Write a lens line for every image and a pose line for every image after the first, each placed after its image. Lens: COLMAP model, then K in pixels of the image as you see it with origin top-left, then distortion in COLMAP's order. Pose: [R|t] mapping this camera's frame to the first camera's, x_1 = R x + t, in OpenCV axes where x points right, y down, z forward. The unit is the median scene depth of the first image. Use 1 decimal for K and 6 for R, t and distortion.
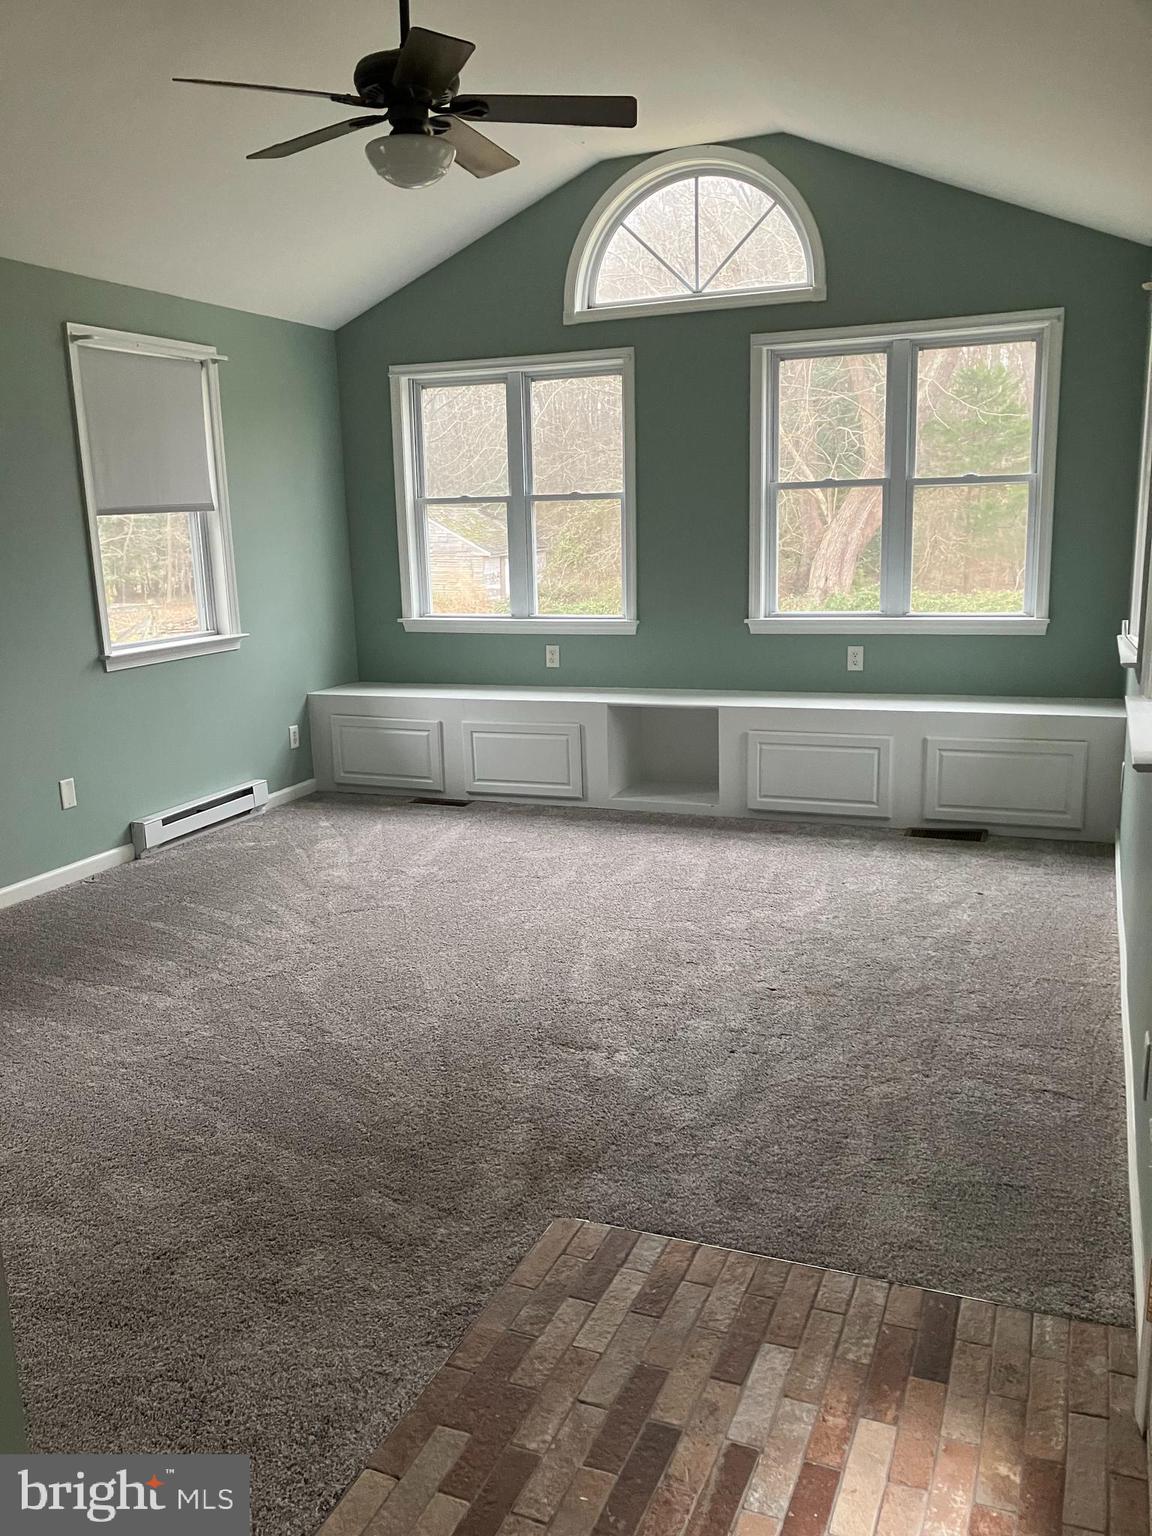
lens RADIAL K [[1254.4, 0, 576.0], [0, 1254.4, 768.0], [0, 0, 1]] dist [0.158317, -0.488872]
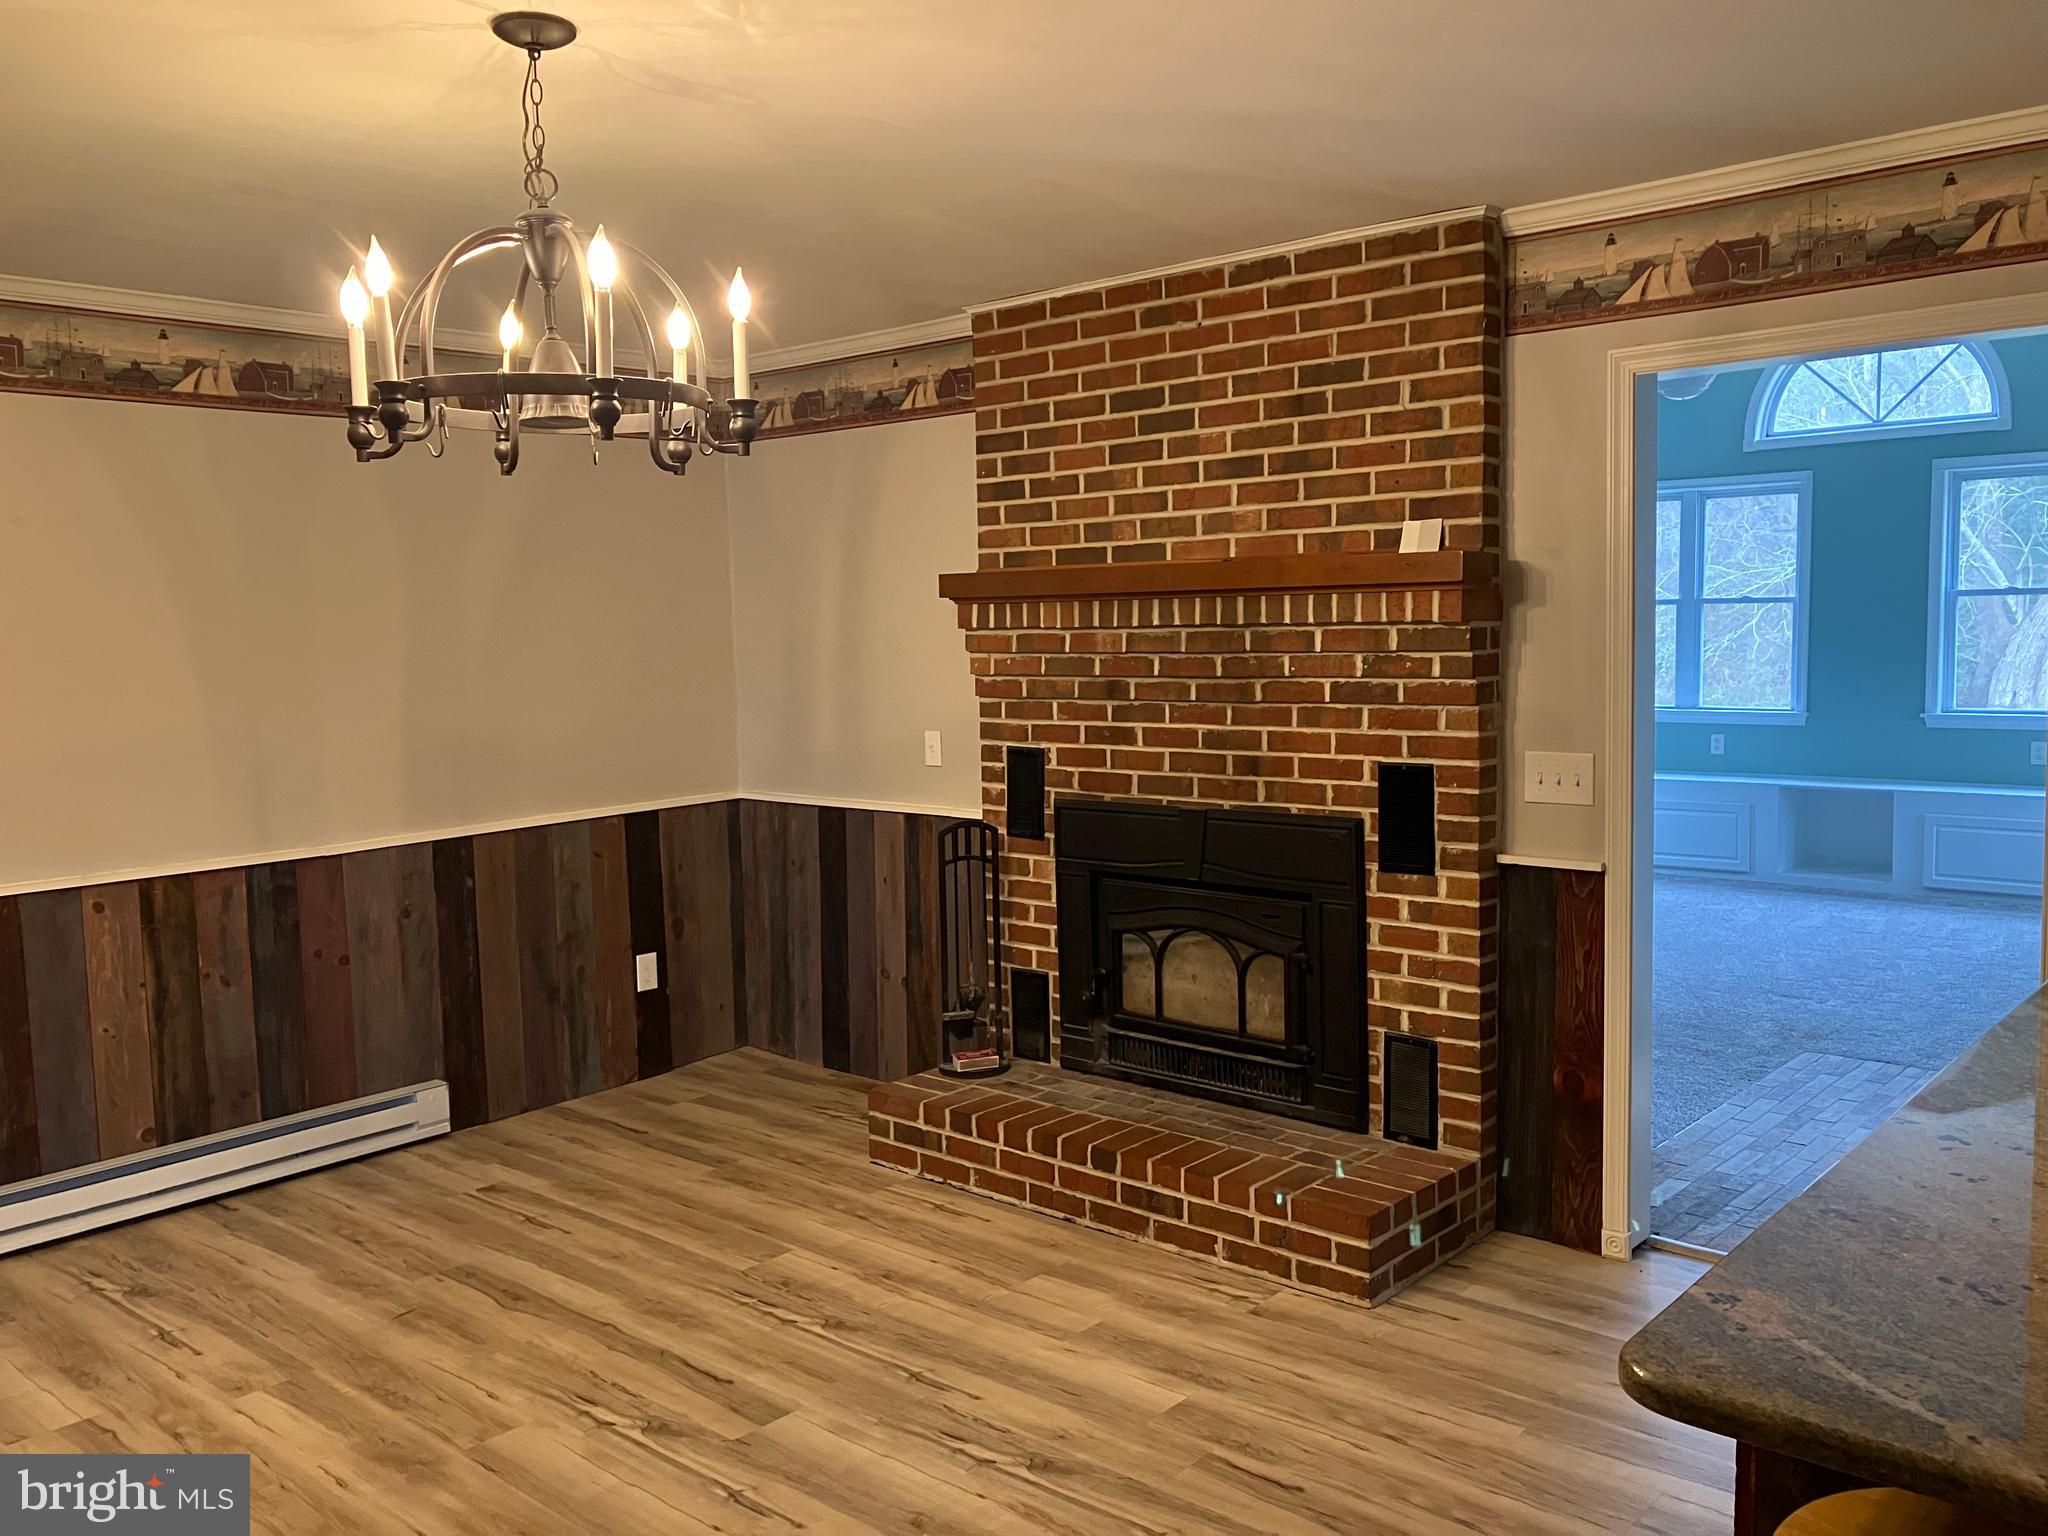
lens RADIAL K [[1685.9, 0, 1002.7], [0, 1685.9, 763.3], [0, 0, 1]] dist [0.101797, -0.167902]
pose [[0.941930, 0.036411, -0.333830, -0.118436], [-0.070880, 0.993265, -0.091658, 0.116385], [0.328245, 0.109998, 0.938166, -0.636071]]
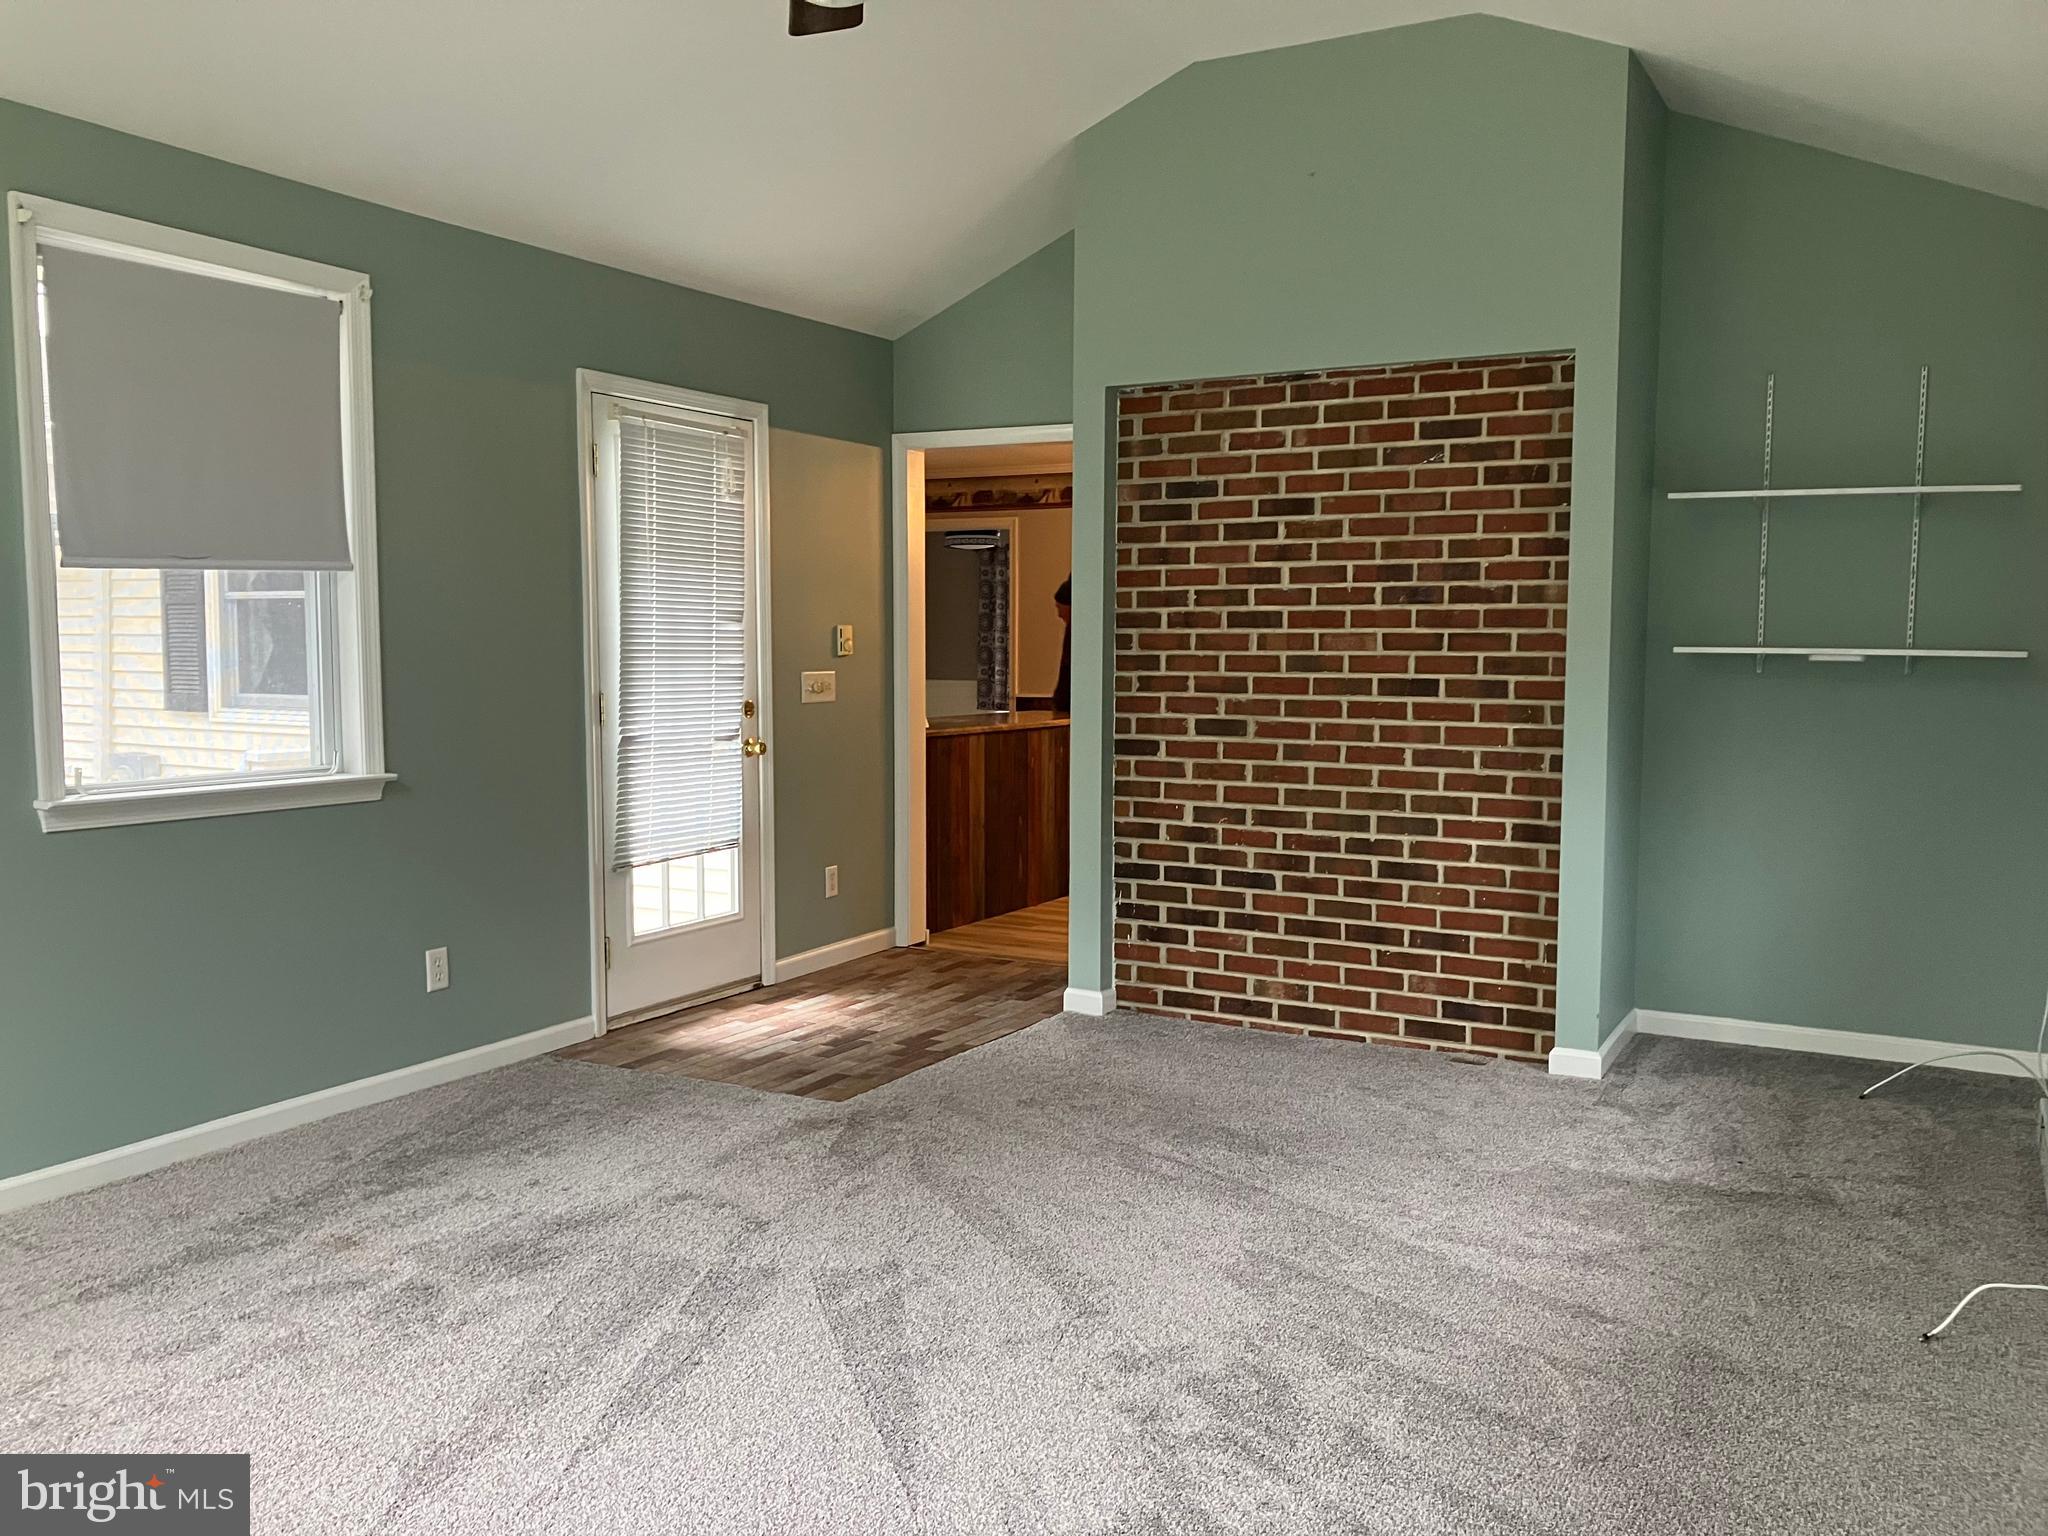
lens RADIAL K [[1672.5, 0, 1024.0], [0, 1672.5, 768.0], [0, 0, 1]] dist [0.158317, -0.488872]
pose [[-0.990932, 0.012381, 0.133792, -0.209130], [0.049505, 0.959339, 0.277881, -0.215614], [-0.124912, 0.281984, -0.951253, 1.183301]]
